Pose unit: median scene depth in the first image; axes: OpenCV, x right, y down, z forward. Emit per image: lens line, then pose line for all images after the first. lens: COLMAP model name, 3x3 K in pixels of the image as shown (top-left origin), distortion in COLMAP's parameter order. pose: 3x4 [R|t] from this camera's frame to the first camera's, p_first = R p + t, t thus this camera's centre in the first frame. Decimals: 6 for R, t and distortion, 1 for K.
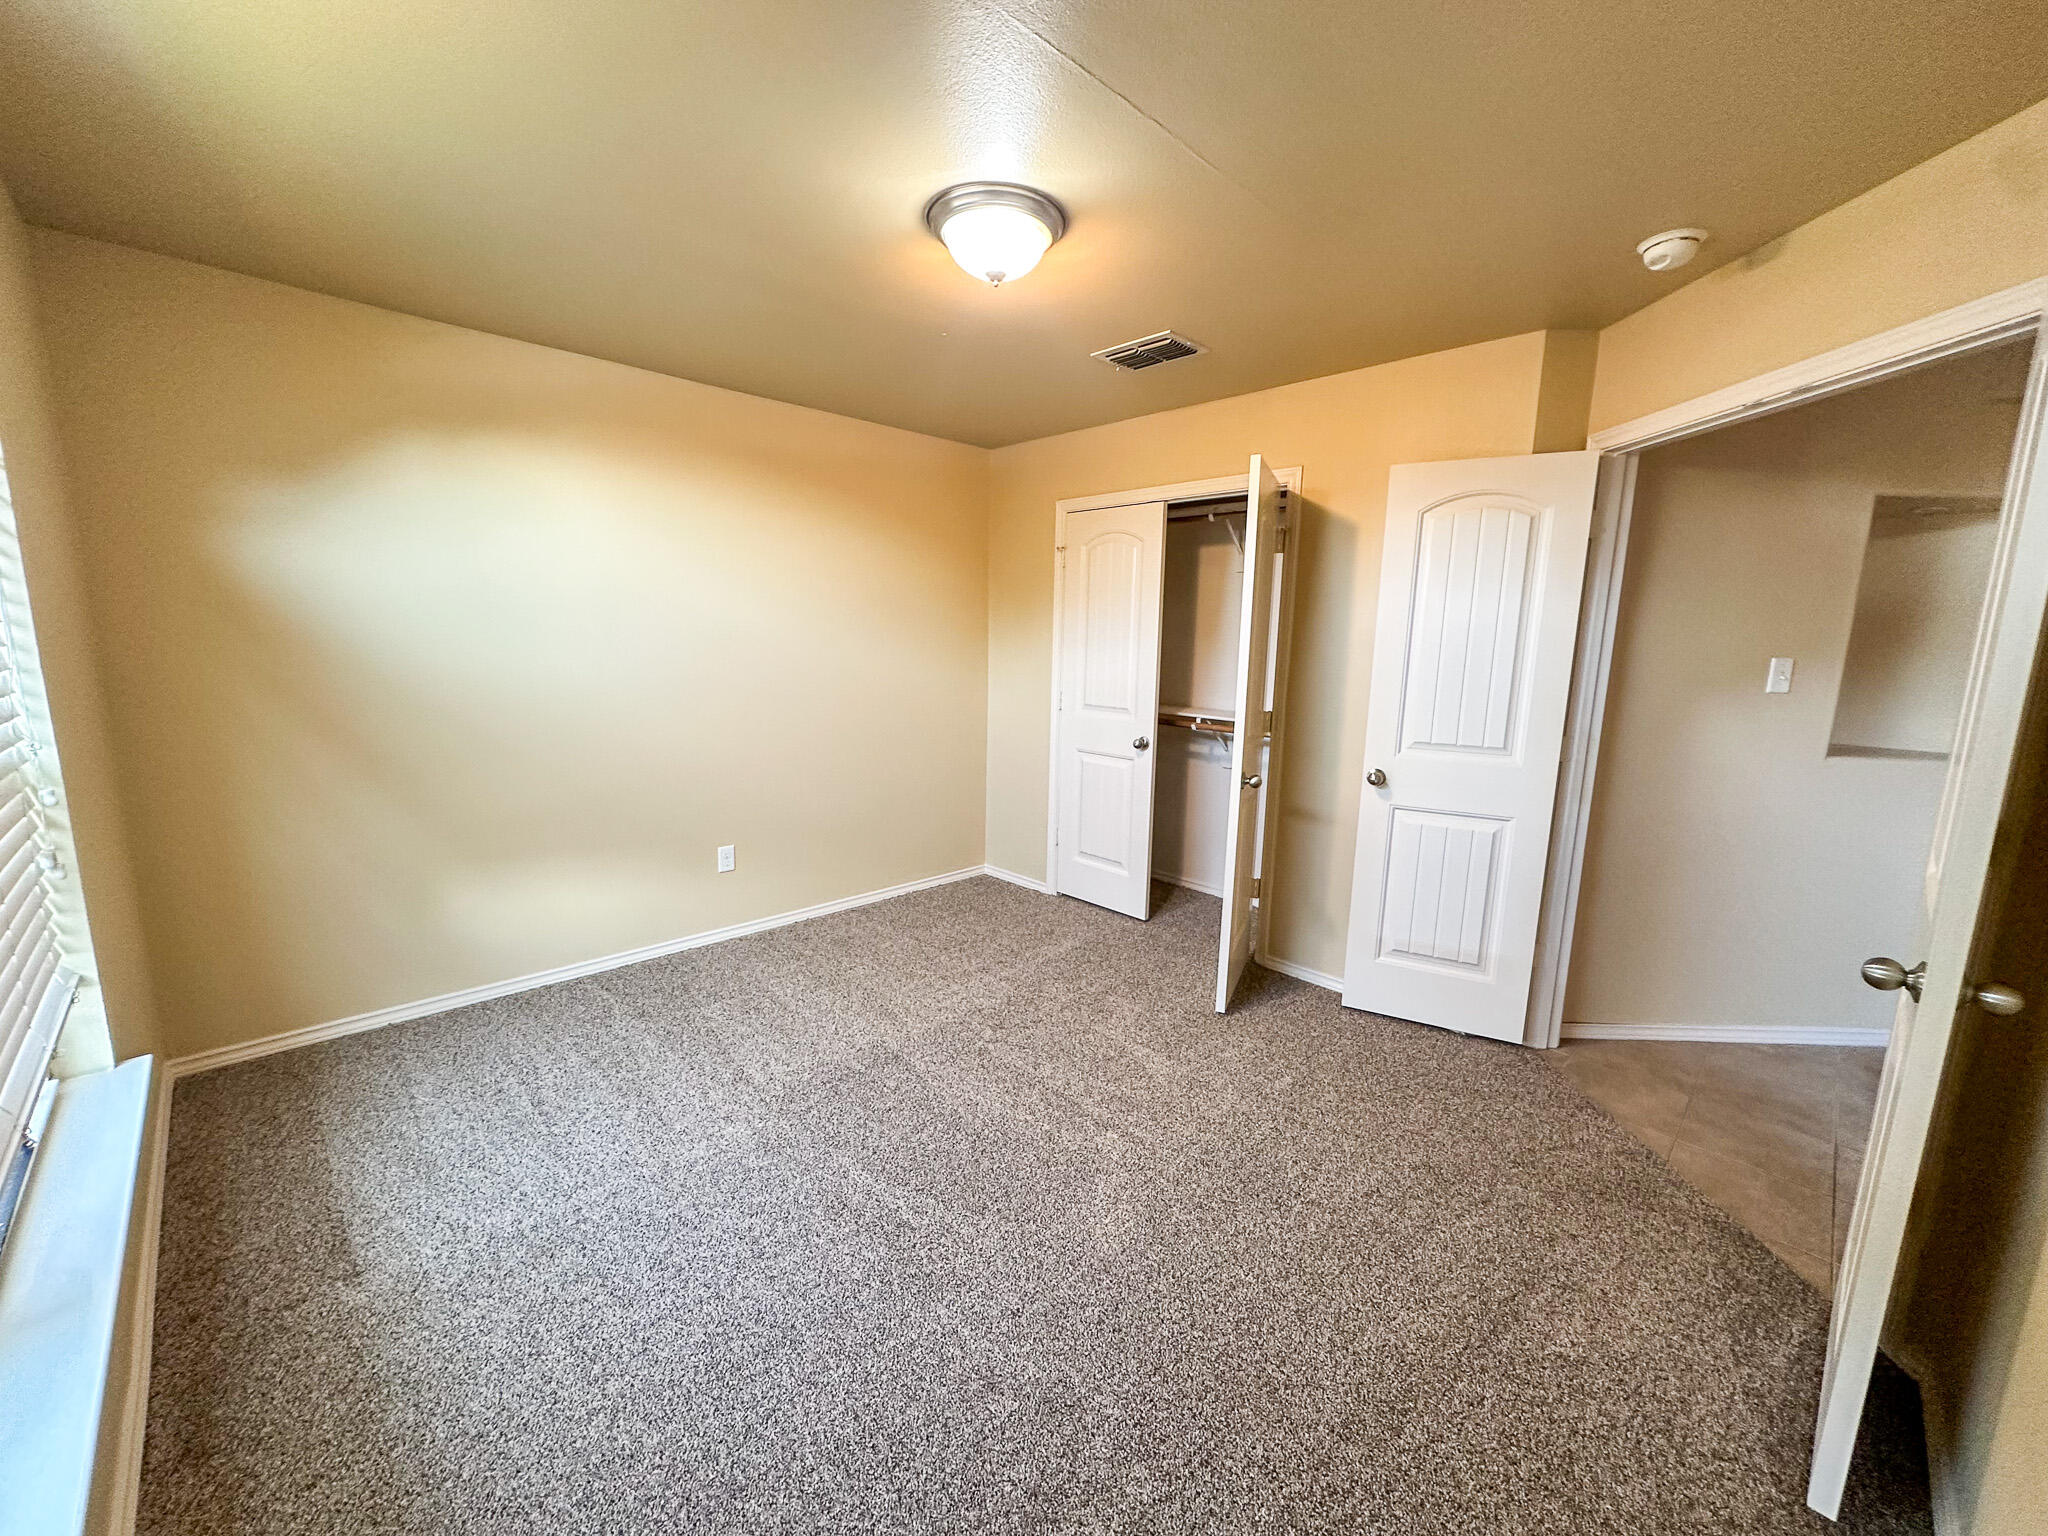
lens RADIAL K [[807.1, 0, 1023.5], [0, 807.1, 759.4], [0, 0, 1]] dist [0.001401, -0.000127]
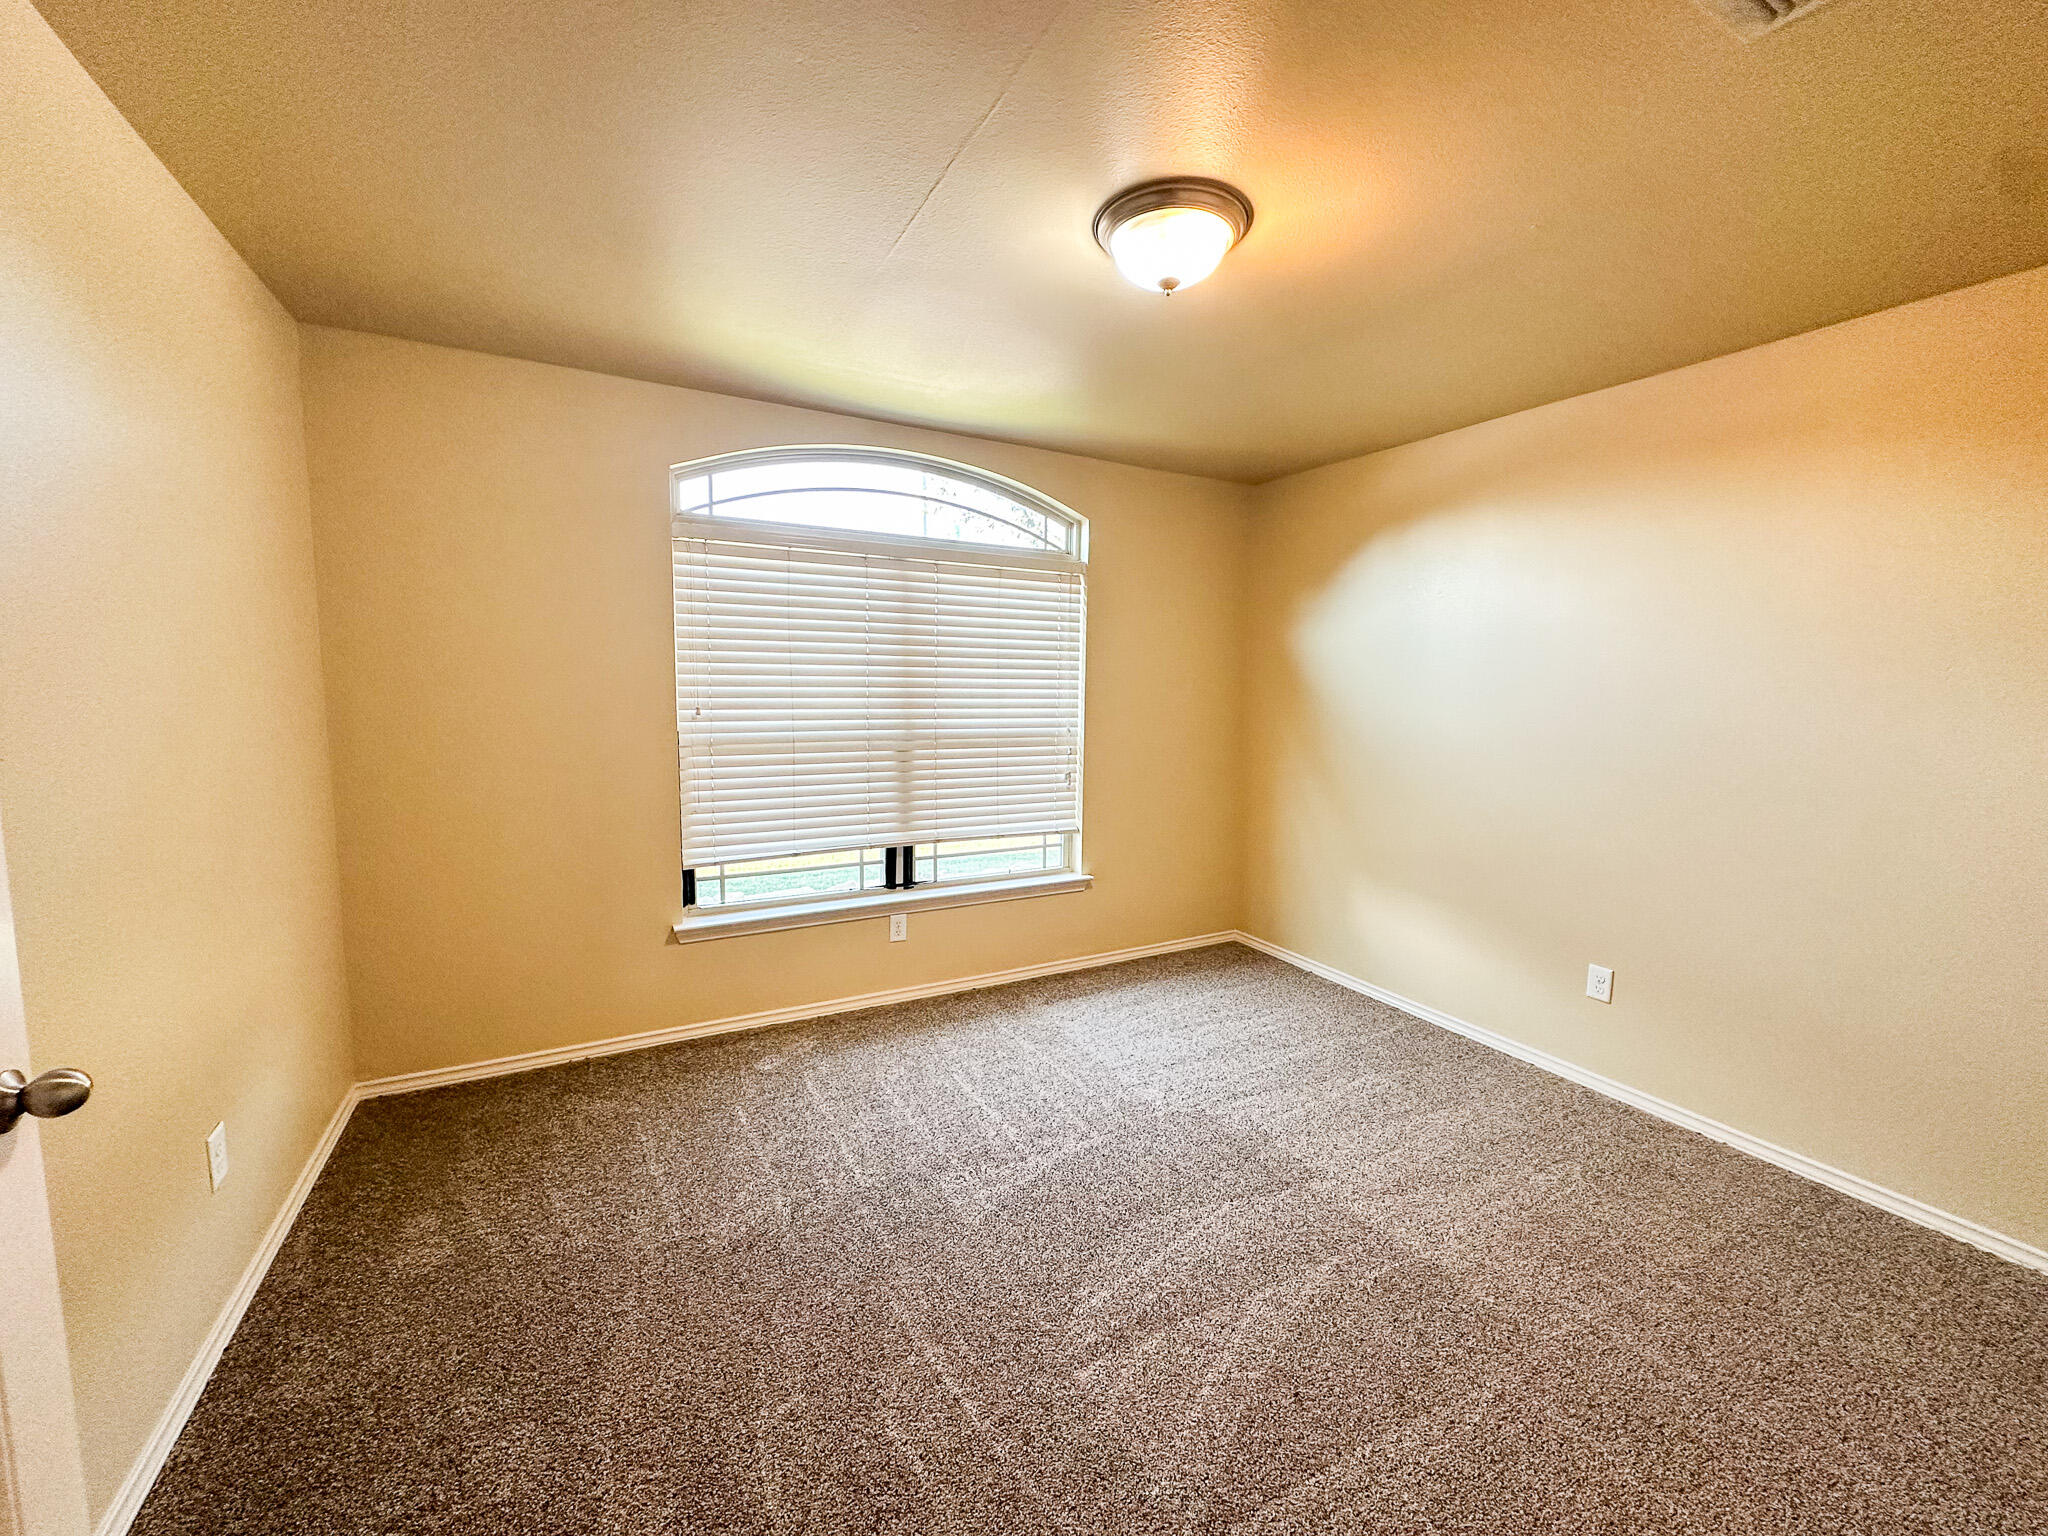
lens RADIAL K [[807.1, 0, 1033.8], [0, 807.1, 772.8], [0, 0, 1]] dist [0.001401, -0.000127]
pose [[-0.260344, 0.088715, -0.961432, 0.638172], [-0.168695, 0.976273, 0.135765, -0.112280], [0.950665, 0.197534, -0.239201, 0.810607]]
